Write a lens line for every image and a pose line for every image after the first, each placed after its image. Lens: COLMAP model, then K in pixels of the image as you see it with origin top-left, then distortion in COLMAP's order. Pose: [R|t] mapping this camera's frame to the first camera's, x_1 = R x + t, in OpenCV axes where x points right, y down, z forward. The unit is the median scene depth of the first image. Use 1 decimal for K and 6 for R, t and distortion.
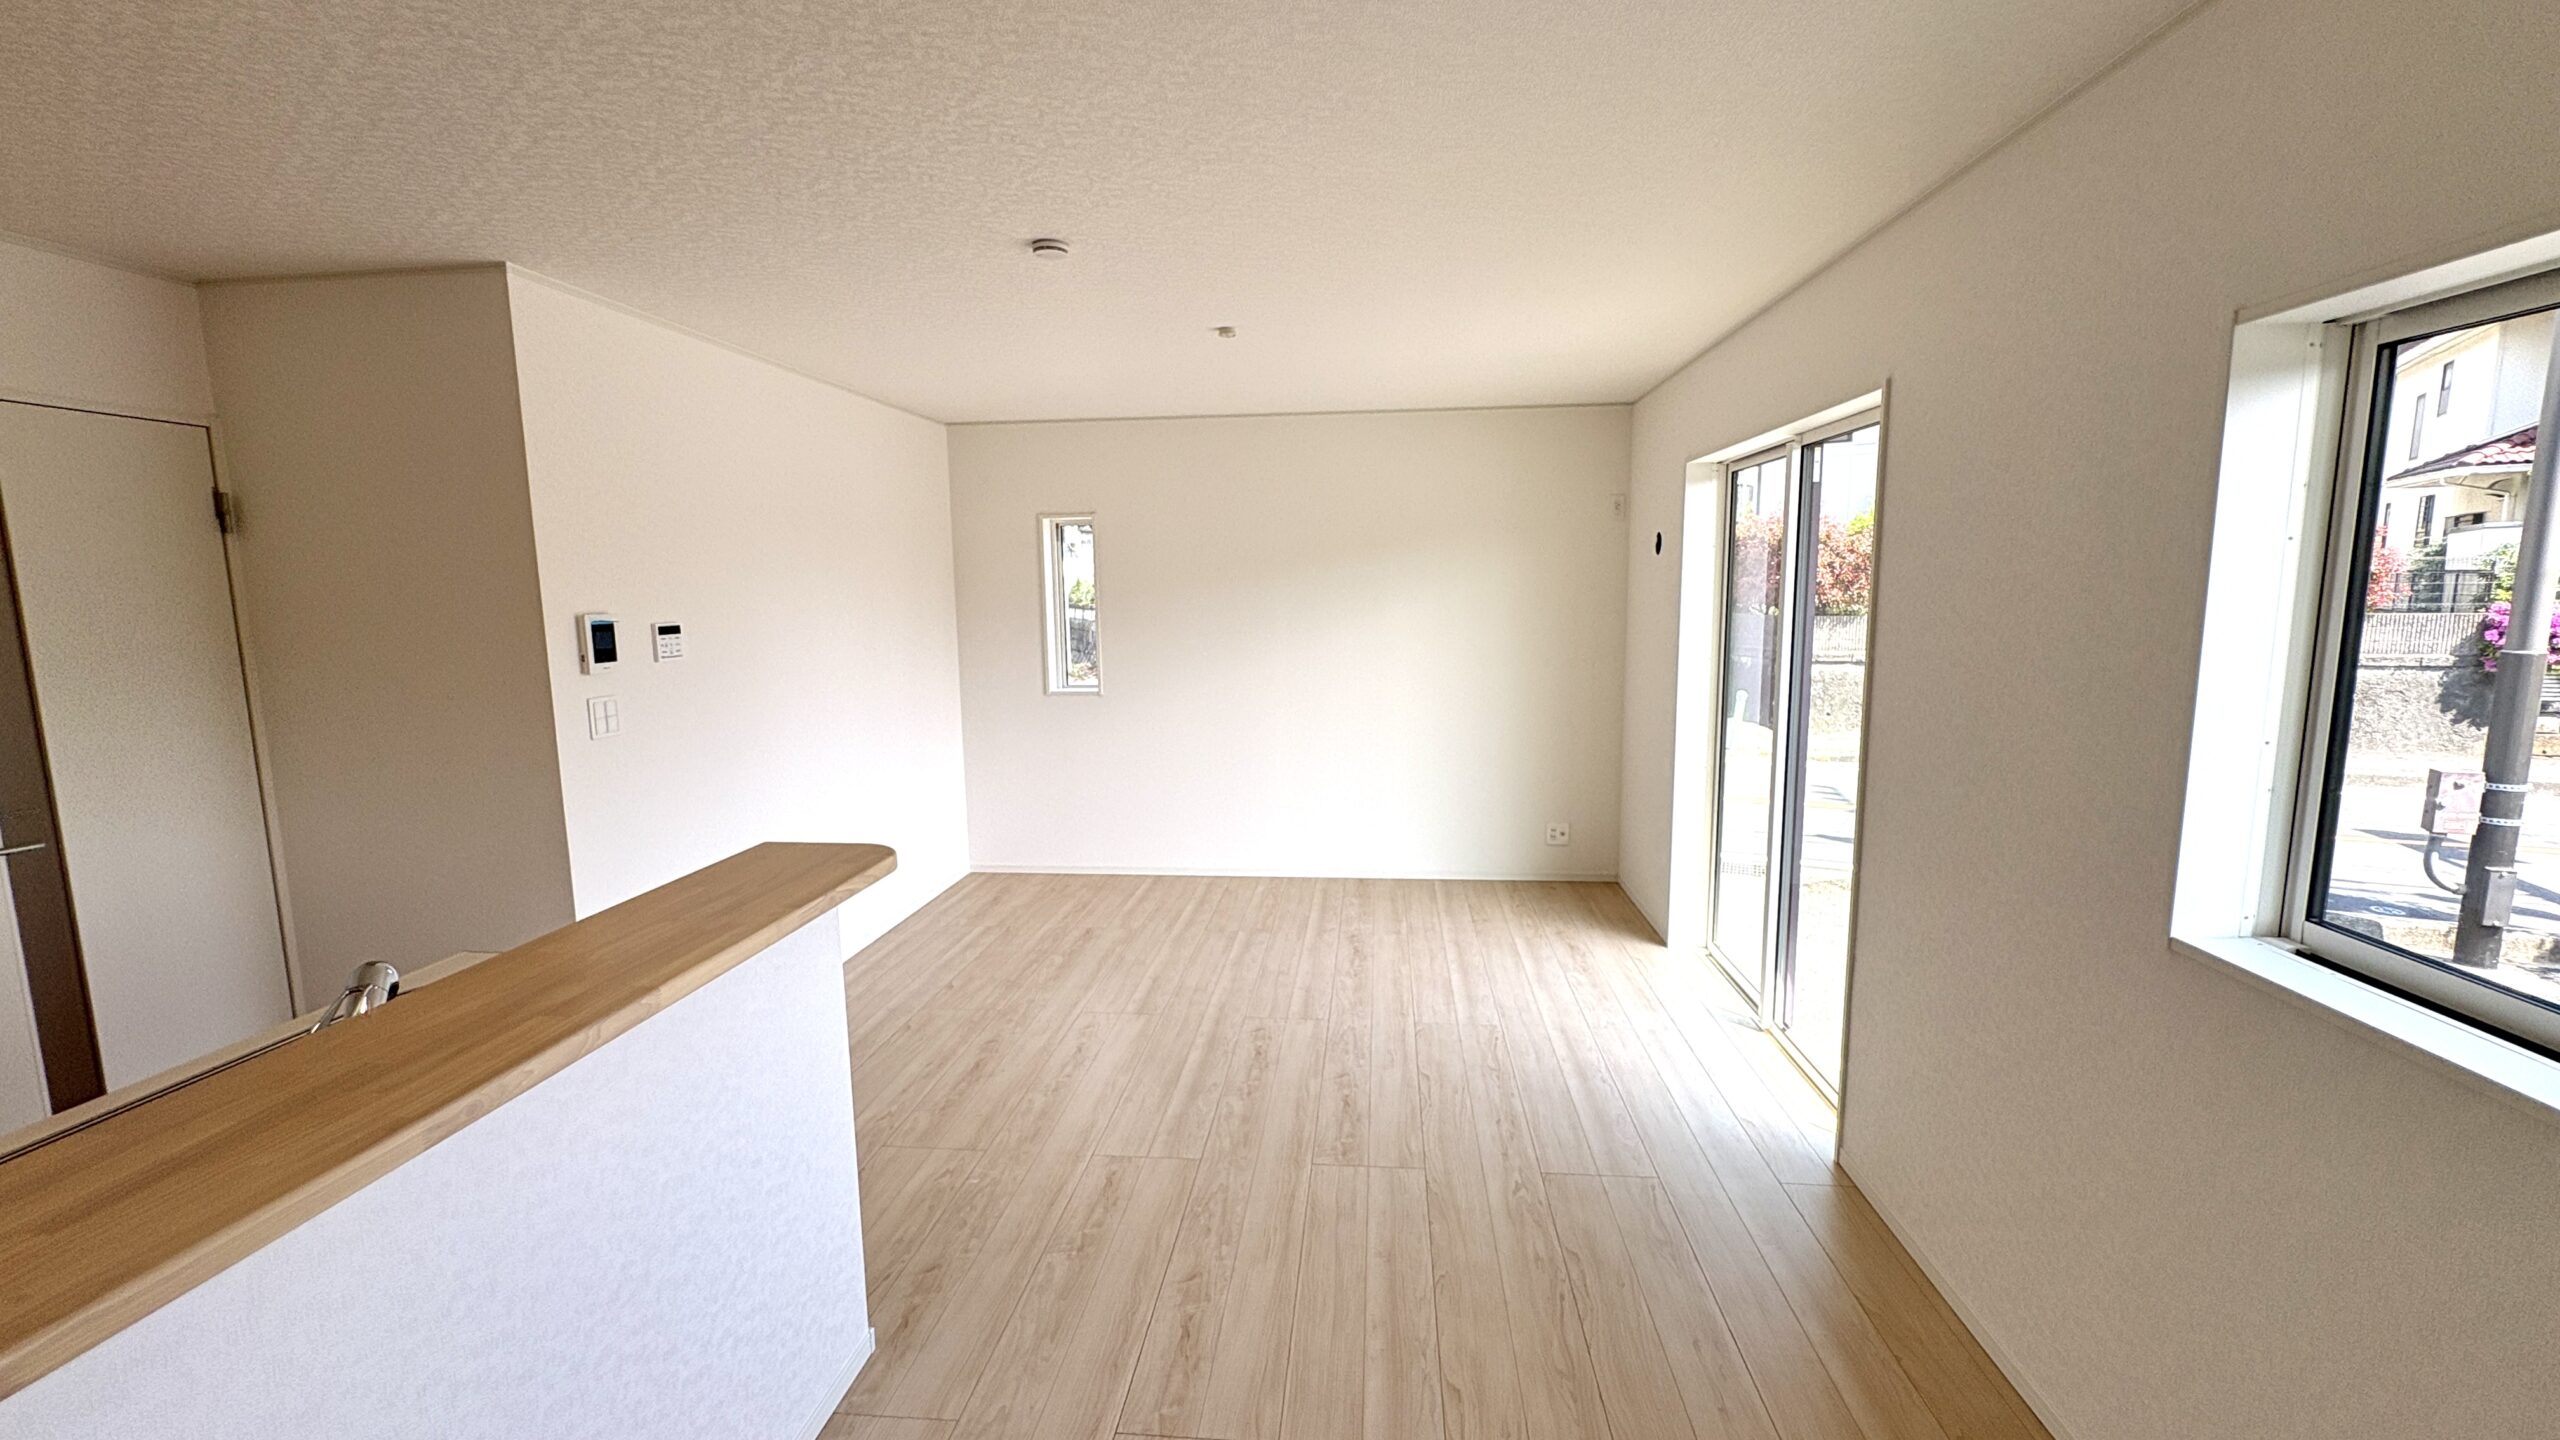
lens RADIAL K [[1024.1, 0, 1277.2], [0, 1024.1, 718.9], [0, 0, 1]] dist [-0.000680, 0.000134]
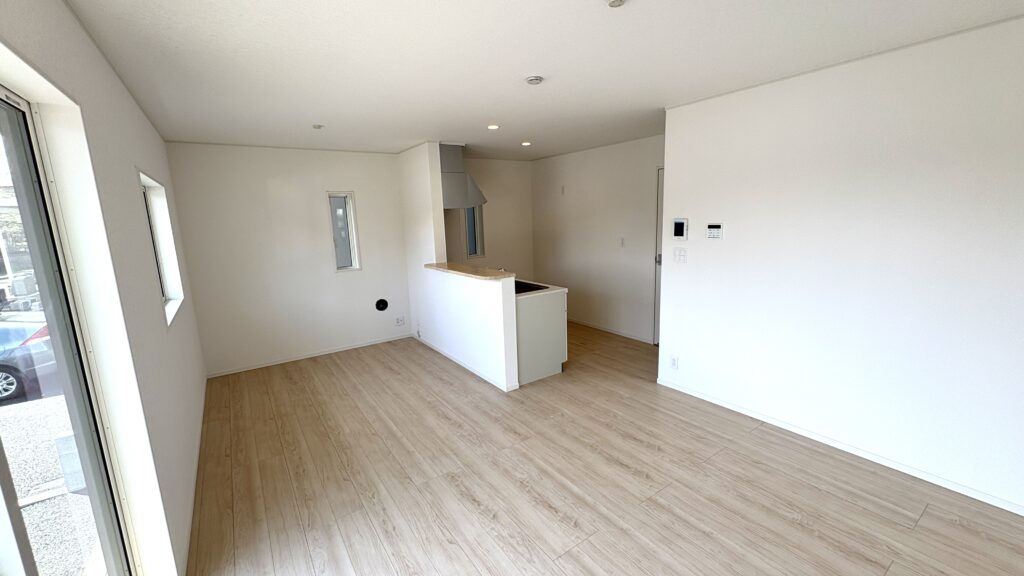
lens RADIAL K [[409.7, 0, 512.7], [0, 409.7, 288.4], [0, 0, 1]] dist [-0.000680, 0.000134]
pose [[-0.758094, 0.155268, -0.633391, 0.404450], [-0.041069, 0.957949, 0.283984, -0.199776], [0.650850, 0.241299, -0.719839, 1.398606]]
